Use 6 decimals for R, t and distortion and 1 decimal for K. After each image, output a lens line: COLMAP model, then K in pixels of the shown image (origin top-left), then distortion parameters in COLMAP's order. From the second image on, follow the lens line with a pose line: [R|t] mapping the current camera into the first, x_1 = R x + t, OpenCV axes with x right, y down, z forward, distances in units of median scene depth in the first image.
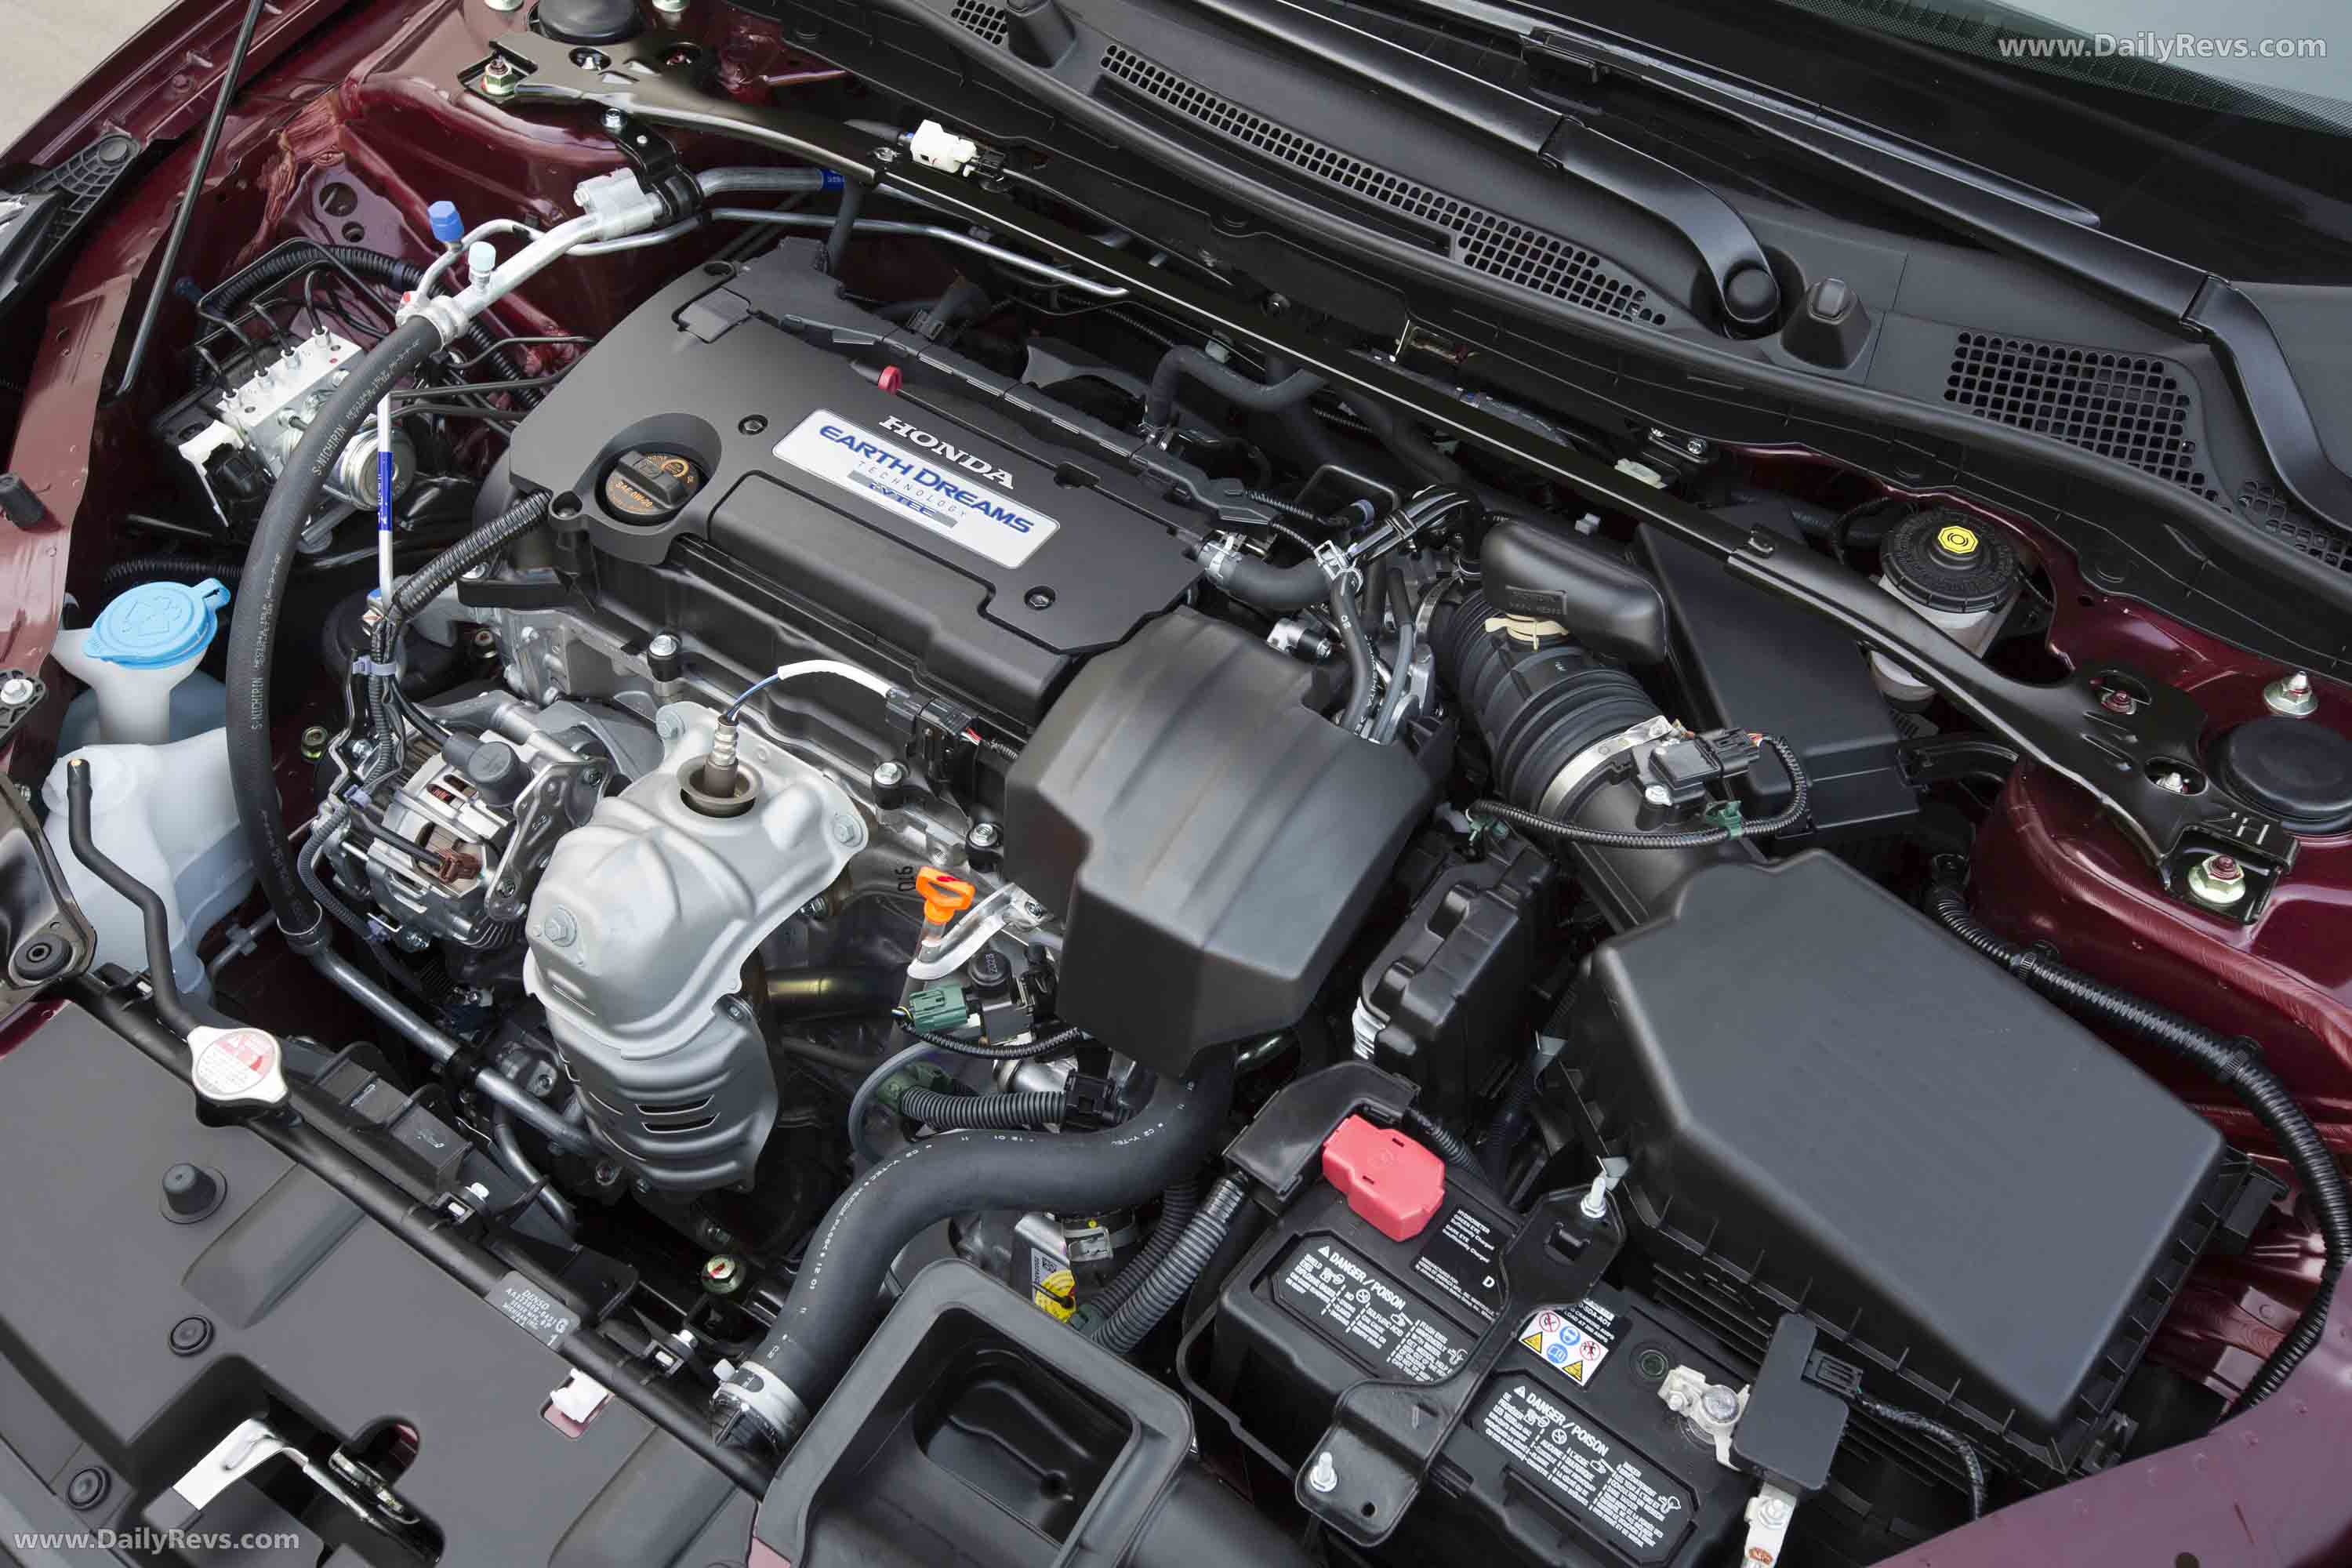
lens RADIAL K [[2440.8, 0, 1212.7], [0, 2440.8, 794.3], [0, 0, 1]] dist [-0.020245, 0.175860]
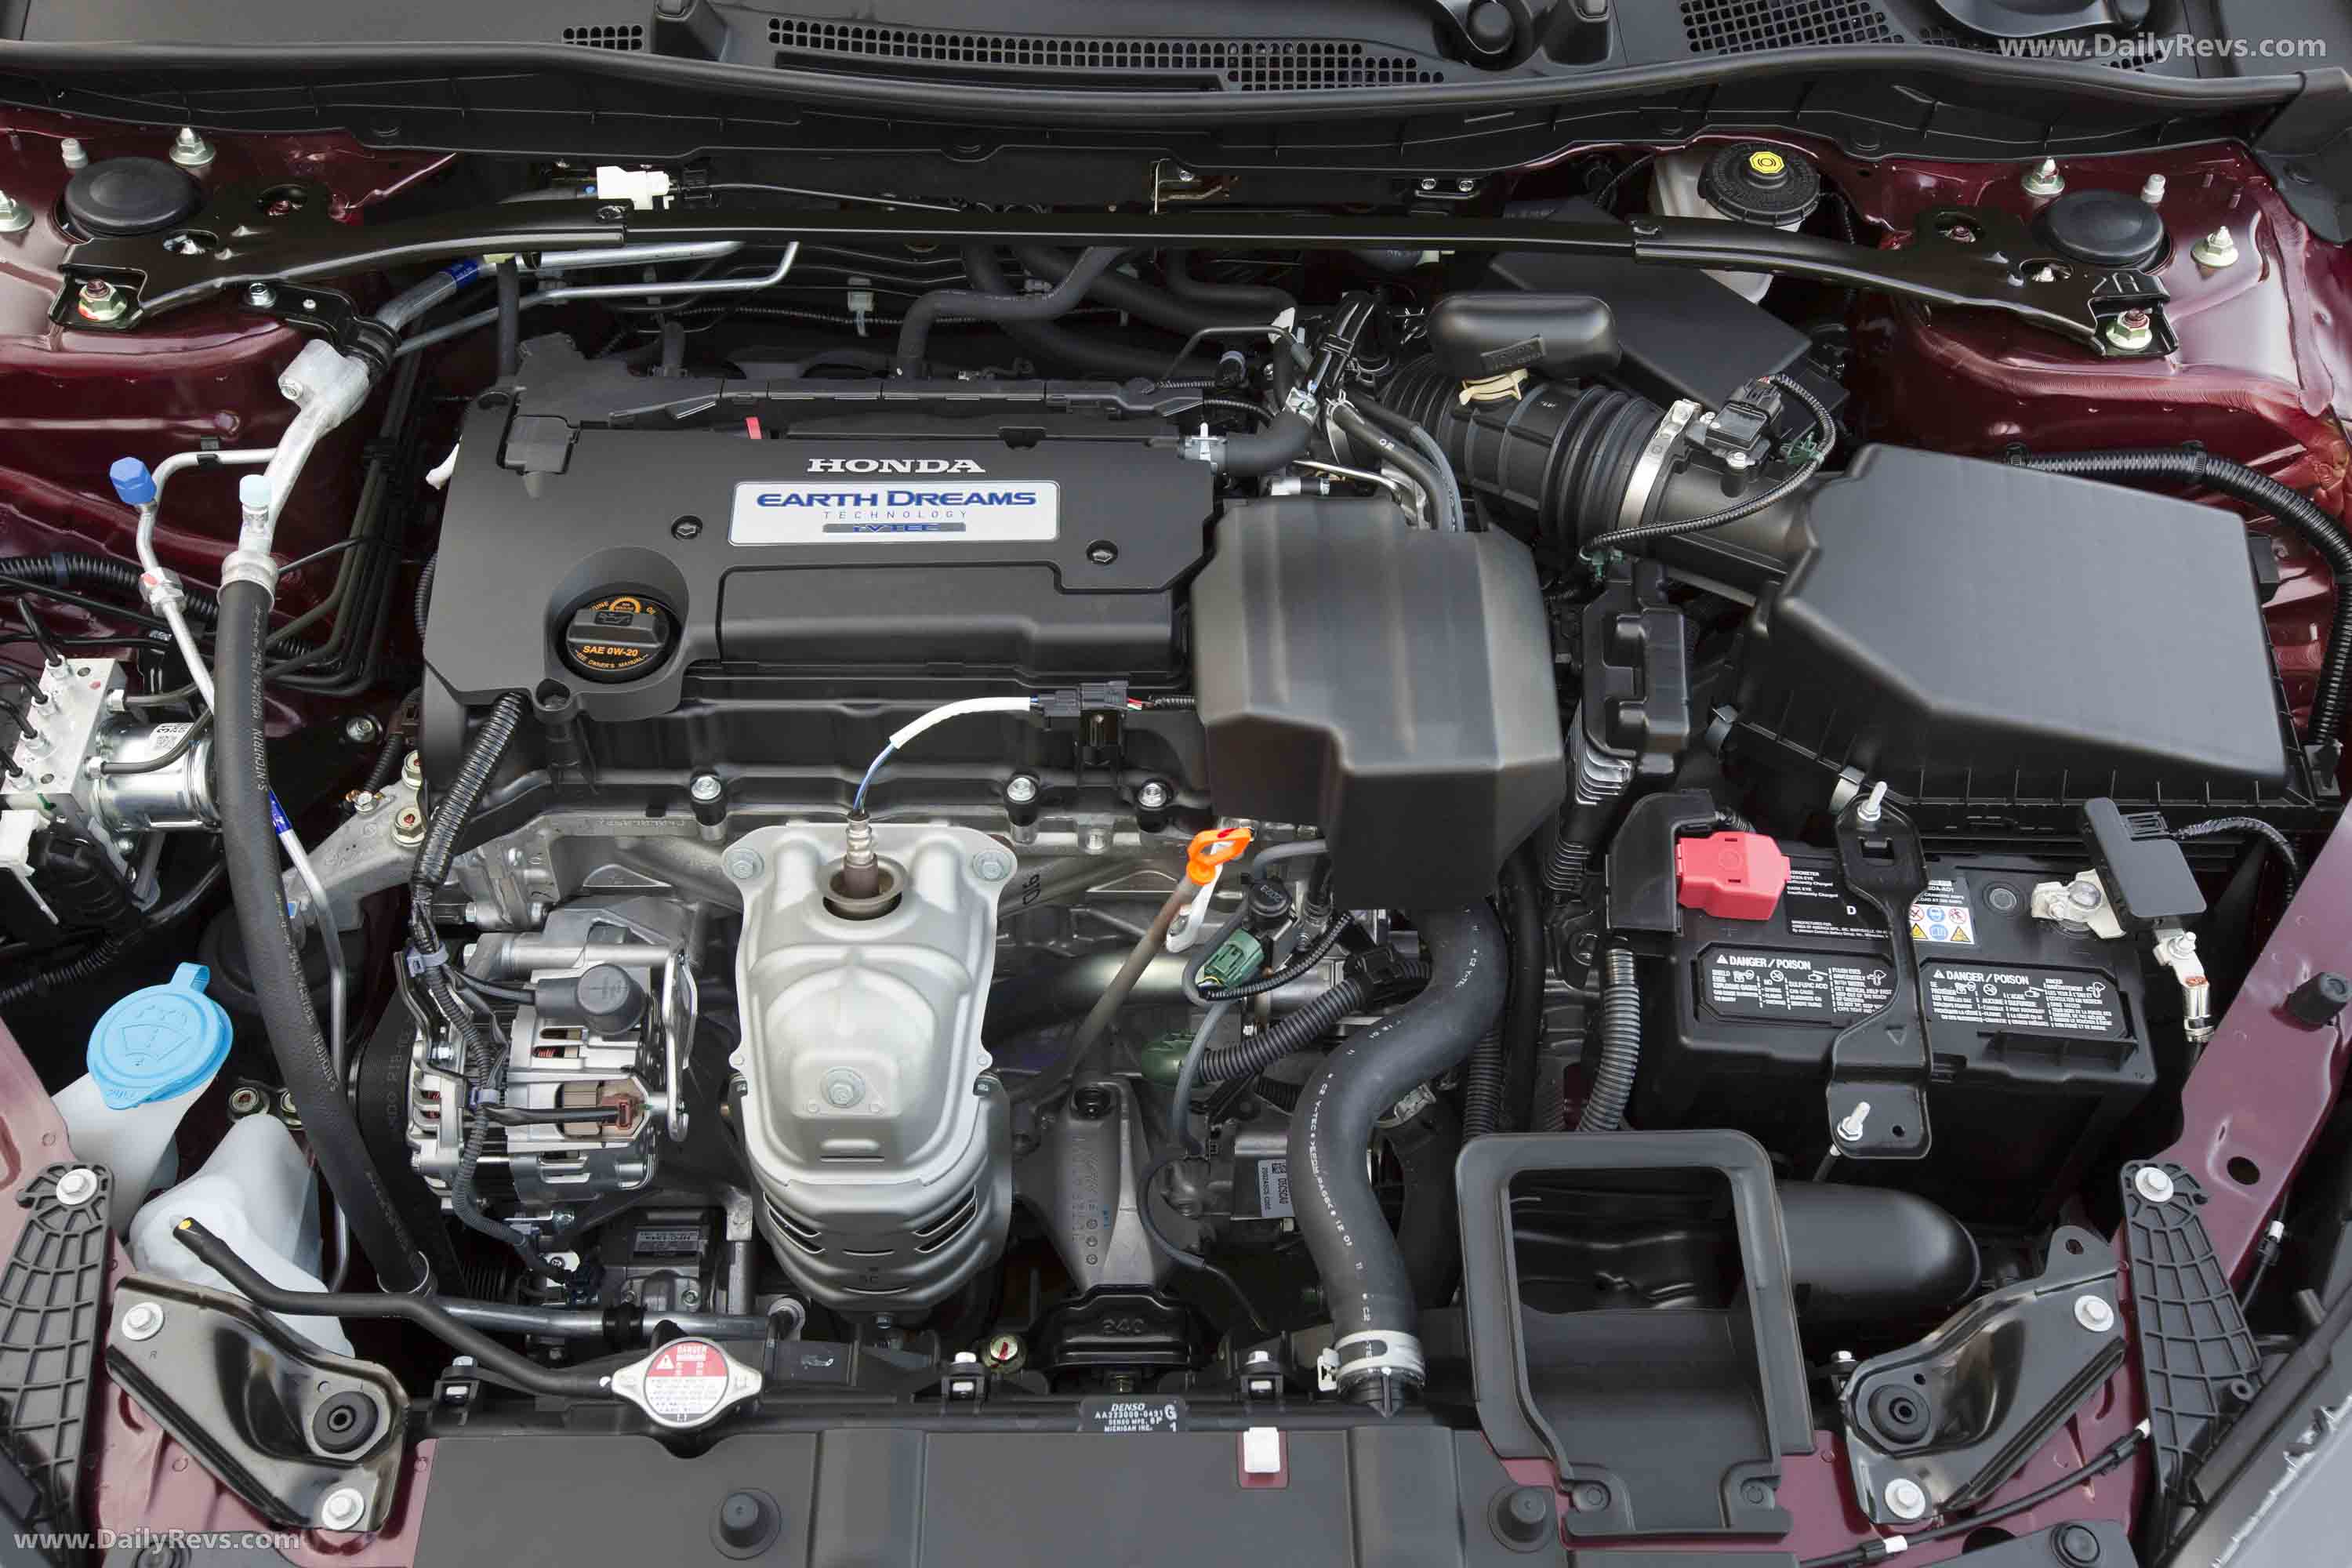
lens RADIAL K [[2440.8, 0, 1212.7], [0, 2440.8, 794.3], [0, 0, 1]] dist [-0.020245, 0.175860]
pose [[0.799335, -0.455673, 0.391696, -0.453270], [0.431289, 0.888968, 0.154033, -0.123212], [-0.418394, 0.045810, 0.907110, 0.092355]]
